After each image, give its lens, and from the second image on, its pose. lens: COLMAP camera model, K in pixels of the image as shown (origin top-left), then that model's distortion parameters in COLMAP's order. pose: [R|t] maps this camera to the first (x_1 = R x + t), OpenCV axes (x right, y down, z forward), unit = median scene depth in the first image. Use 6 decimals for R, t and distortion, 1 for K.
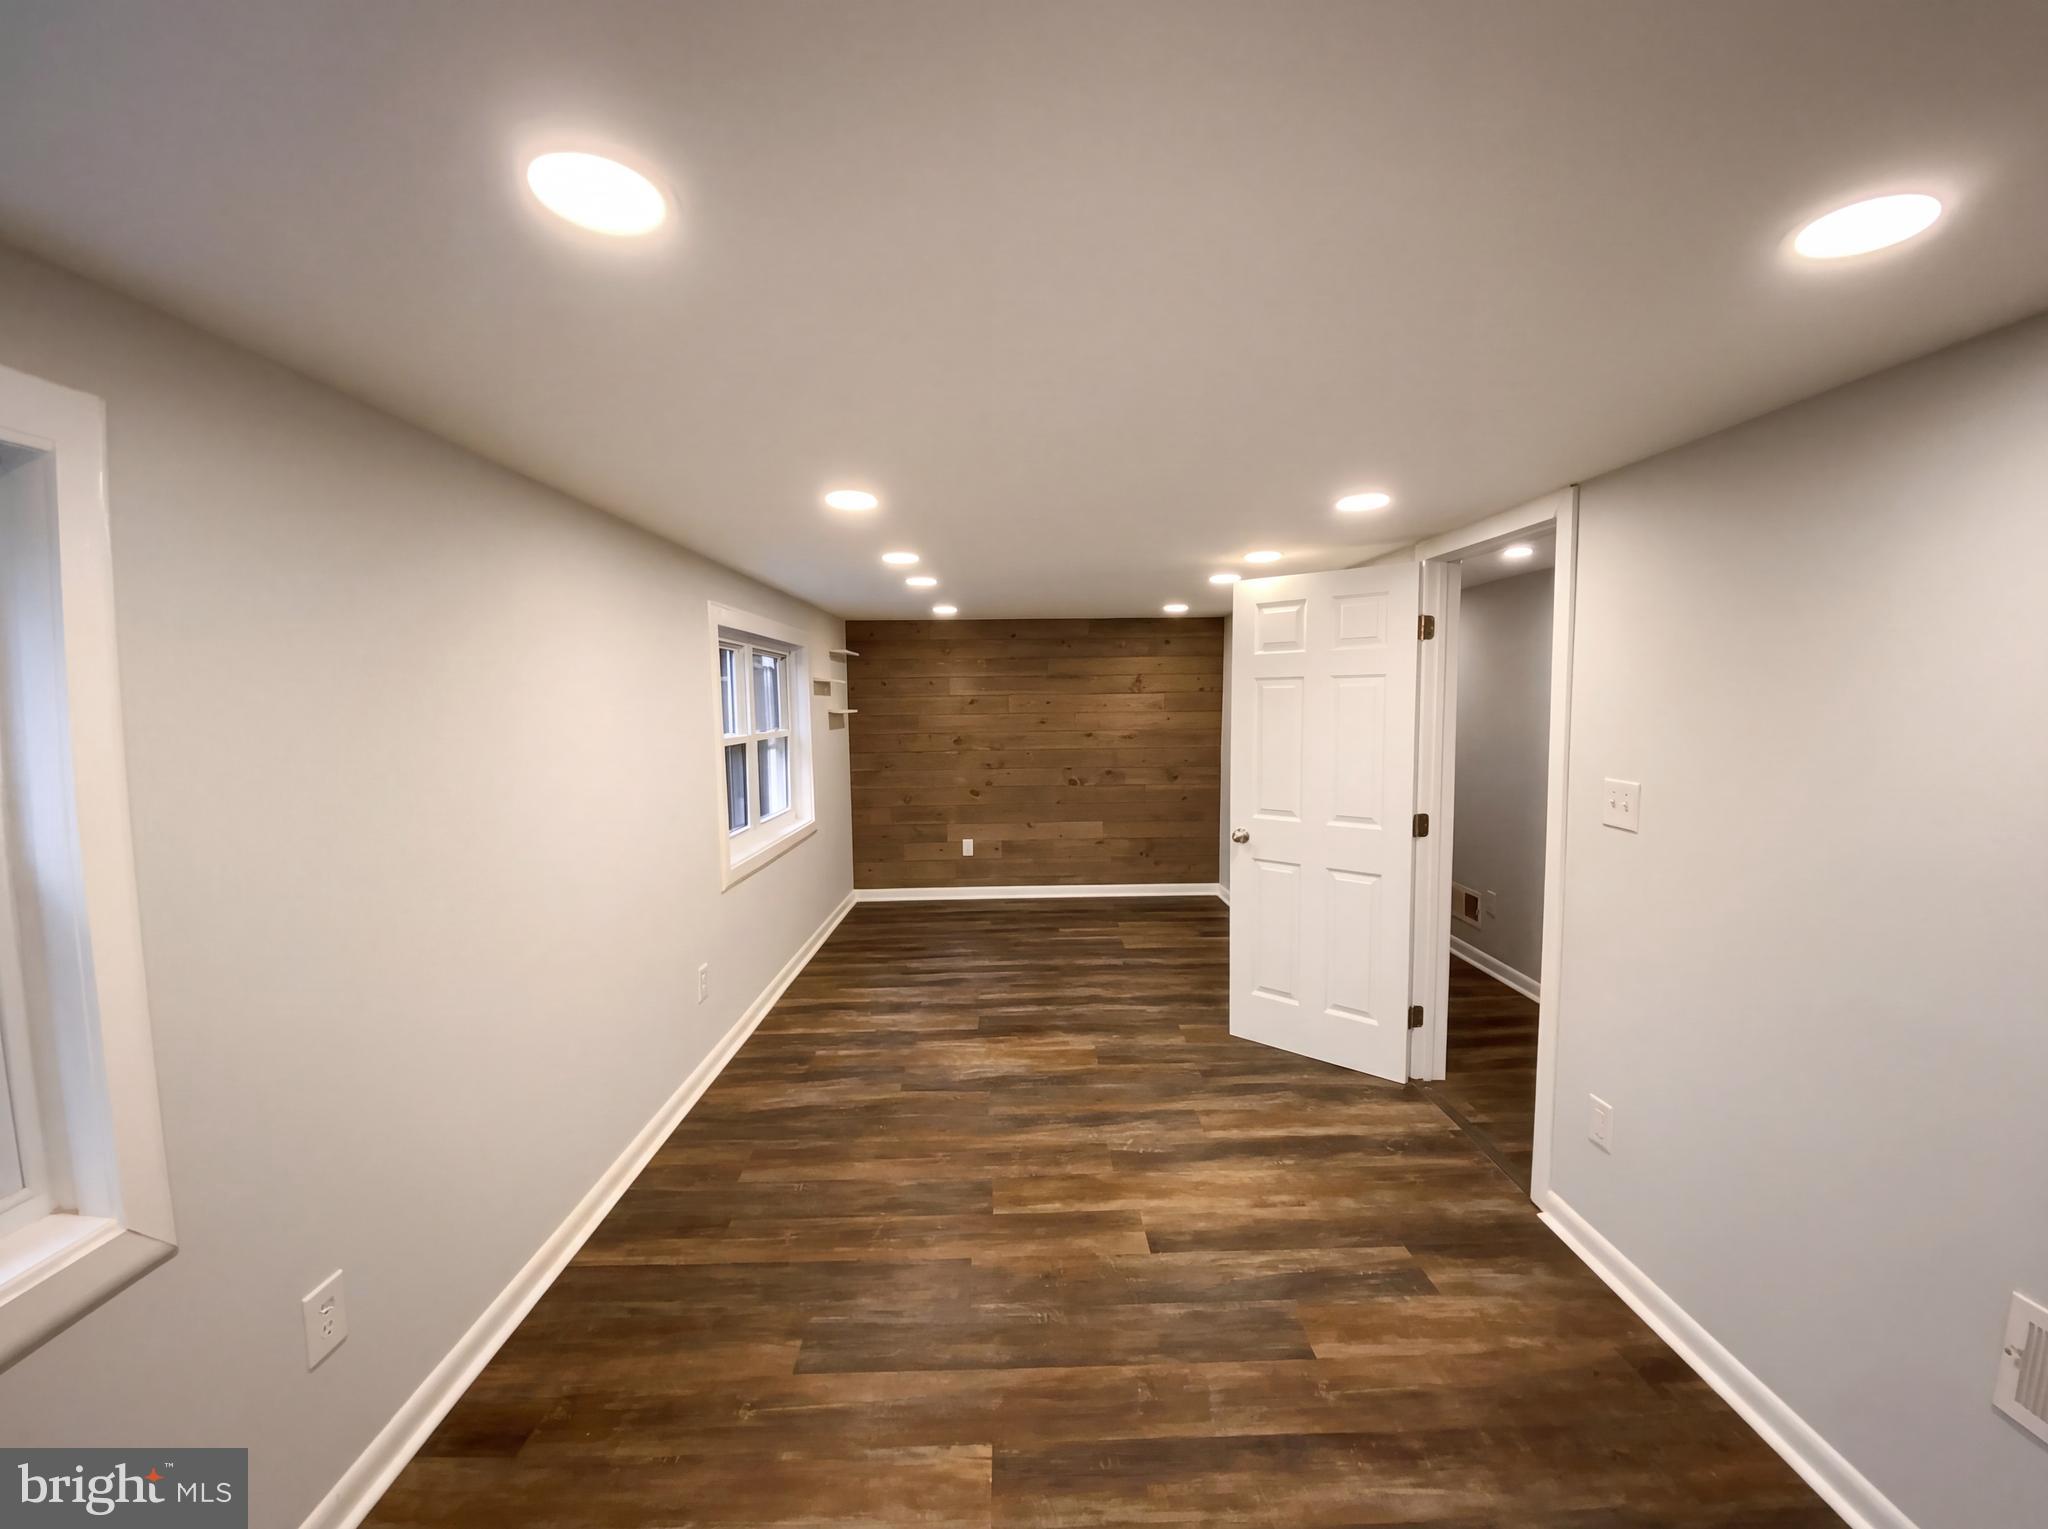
lens RADIAL K [[824.8, 0, 1021.7], [0, 824.8, 763.9], [0, 0, 1]] dist [0.021272, -0.017865]
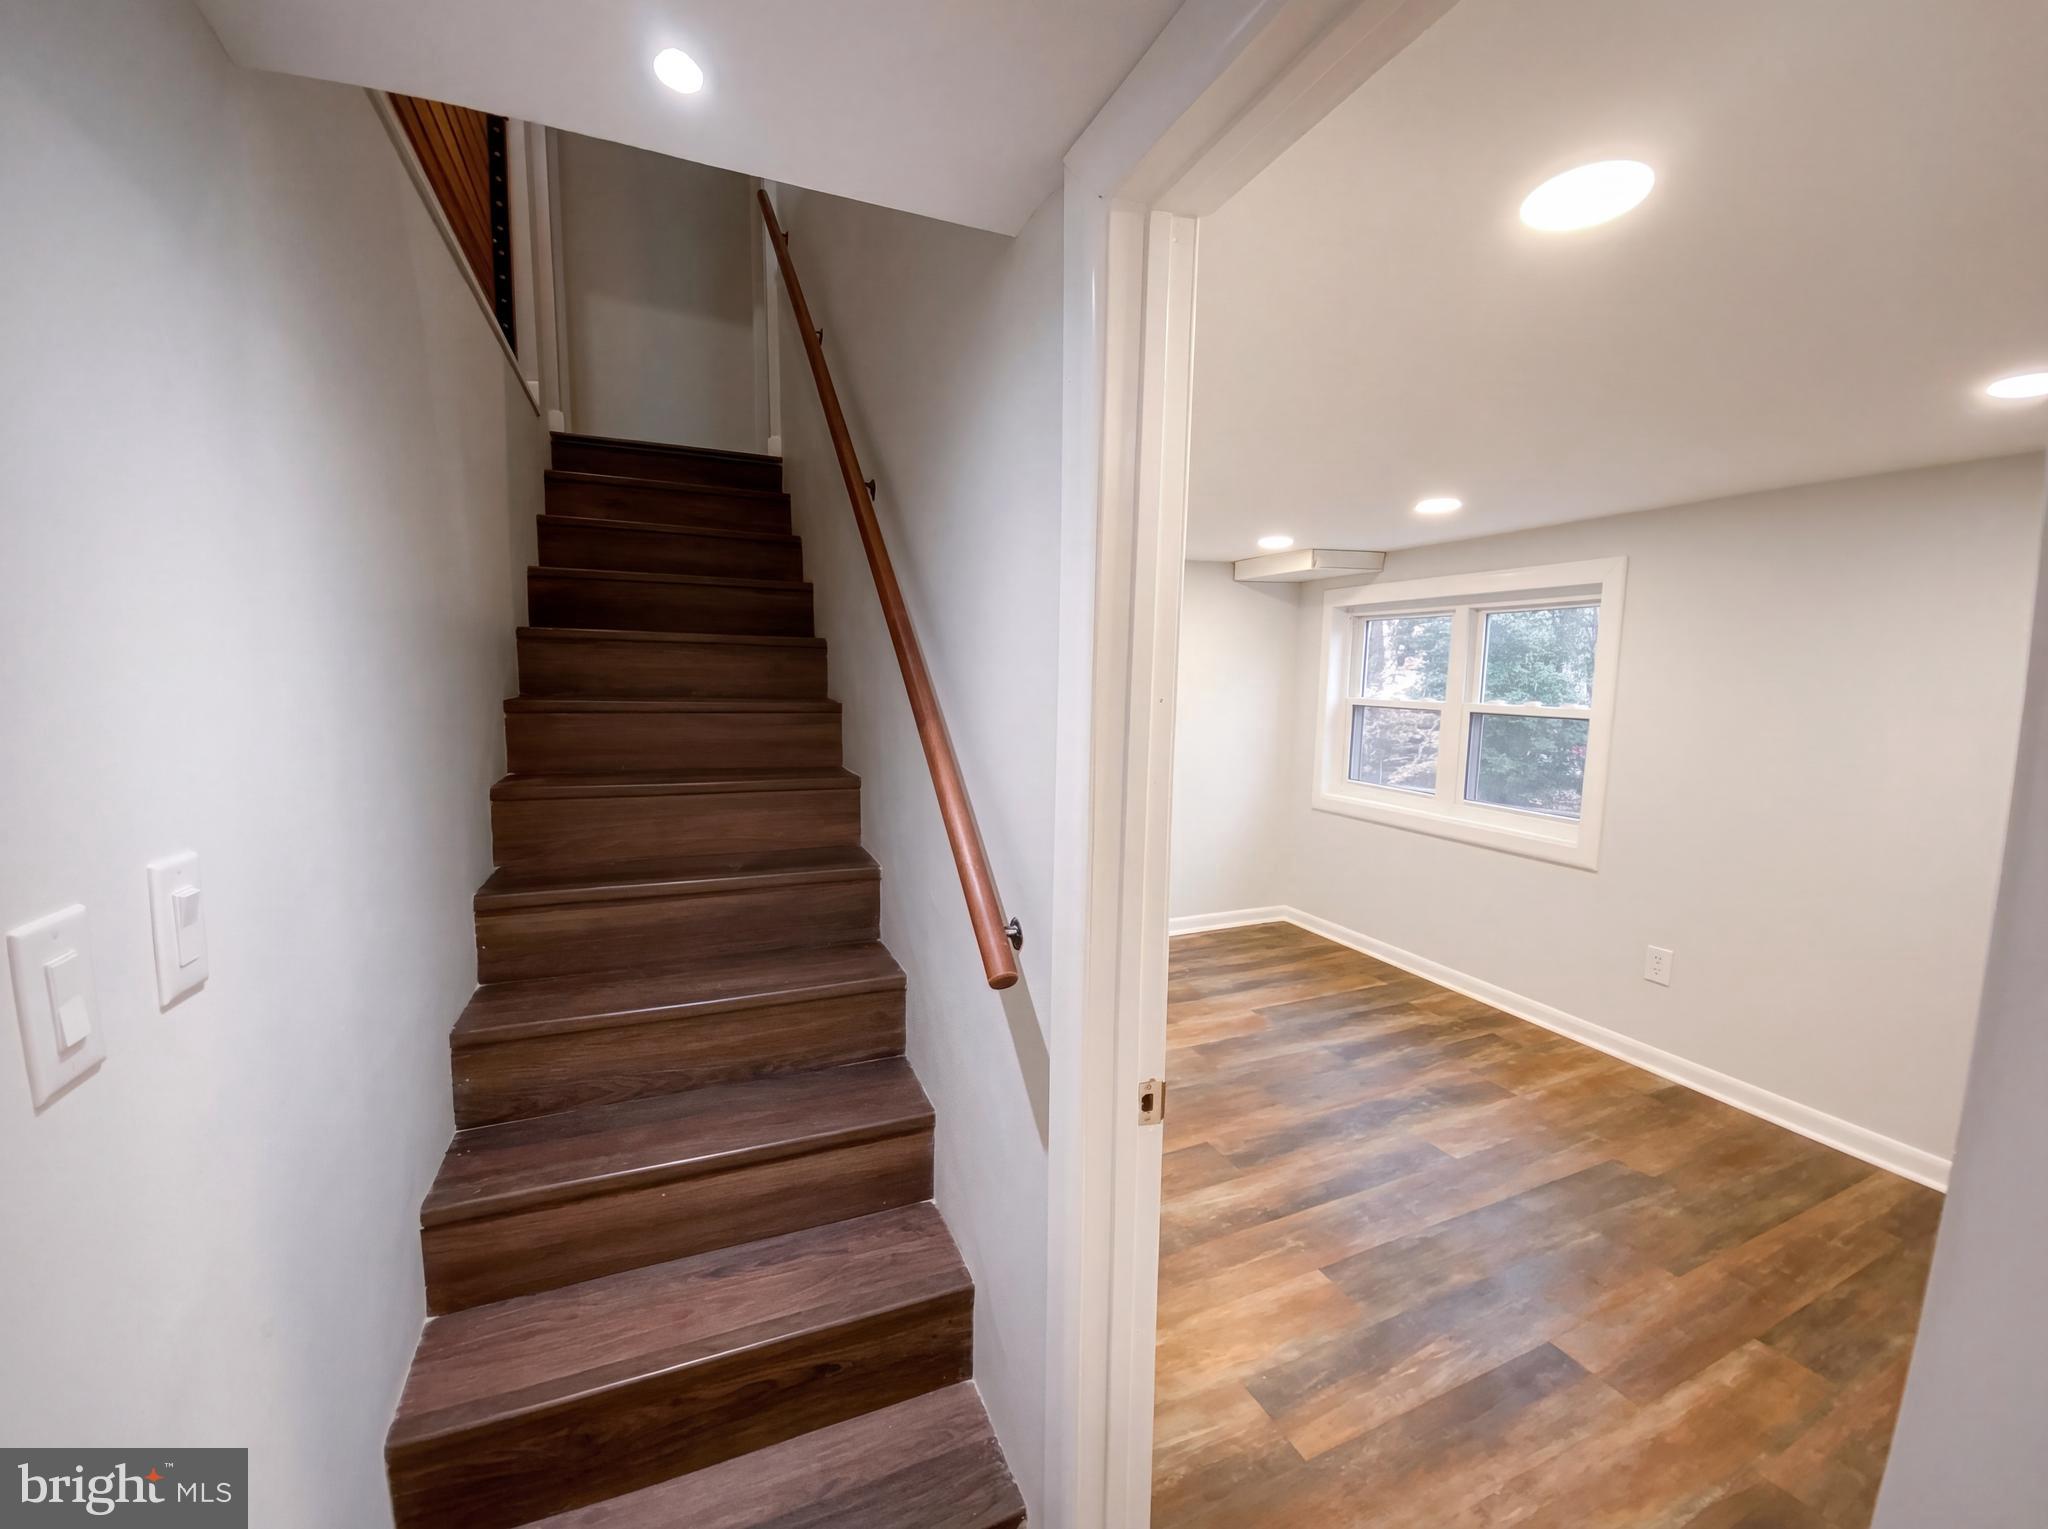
lens RADIAL K [[824.8, 0, 1021.7], [0, 824.8, 763.9], [0, 0, 1]] dist [0.021272, -0.017865]
pose [[-0.923691, 0.029831, -0.381974, 0.896488], [-0.044961, 0.981636, 0.185387, -0.086421], [0.380490, 0.188414, -0.905388, 1.388391]]
